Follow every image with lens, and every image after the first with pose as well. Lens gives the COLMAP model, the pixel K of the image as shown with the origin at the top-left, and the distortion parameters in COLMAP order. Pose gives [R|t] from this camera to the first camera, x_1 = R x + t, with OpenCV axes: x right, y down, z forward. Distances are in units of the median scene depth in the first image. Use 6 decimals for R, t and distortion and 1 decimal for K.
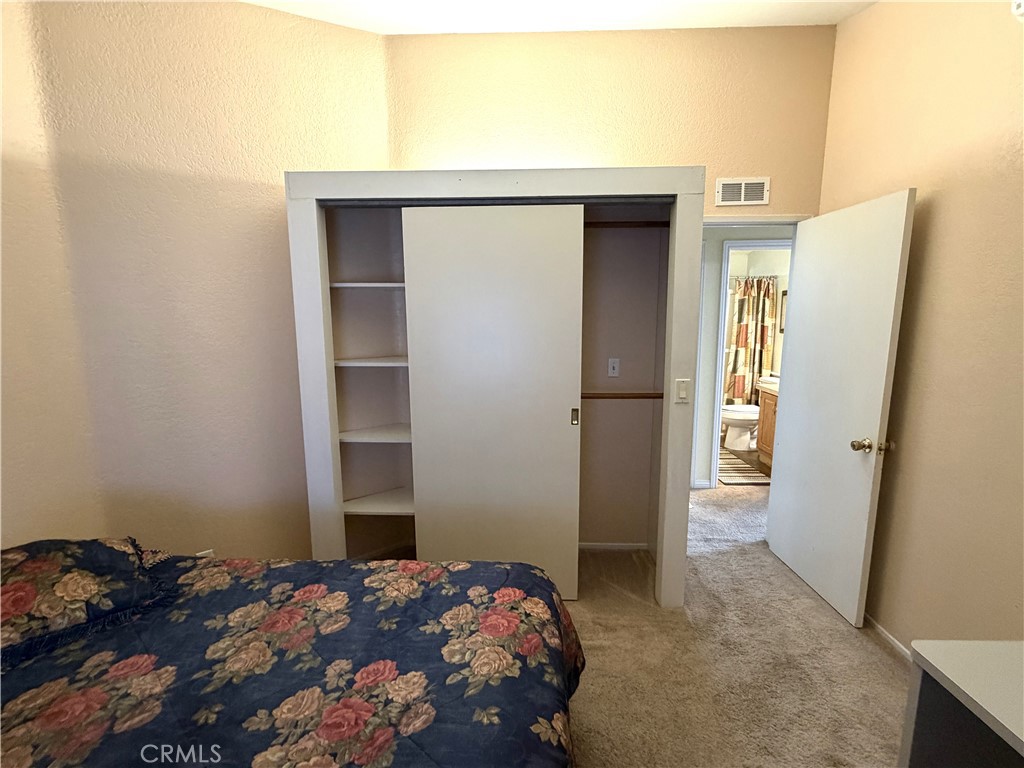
lens RADIAL K [[464.9, 0, 512.0], [0, 464.9, 384.0], [0, 0, 1]] dist [-0.000813, -0.000289]
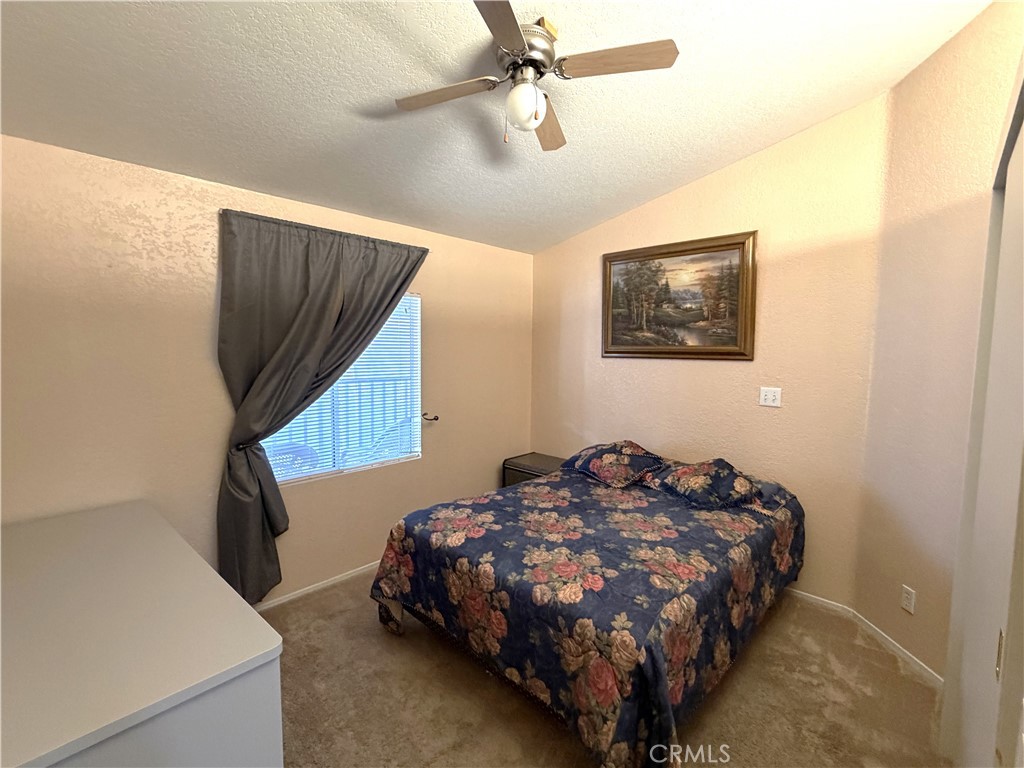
lens RADIAL K [[464.9, 0, 512.0], [0, 464.9, 384.0], [0, 0, 1]] dist [-0.000813, -0.000289]
pose [[-0.656420, 0.060341, -0.751978, 1.092039], [-0.121836, 0.975231, 0.184609, -0.247015], [0.744492, 0.212800, -0.632810, 1.663436]]
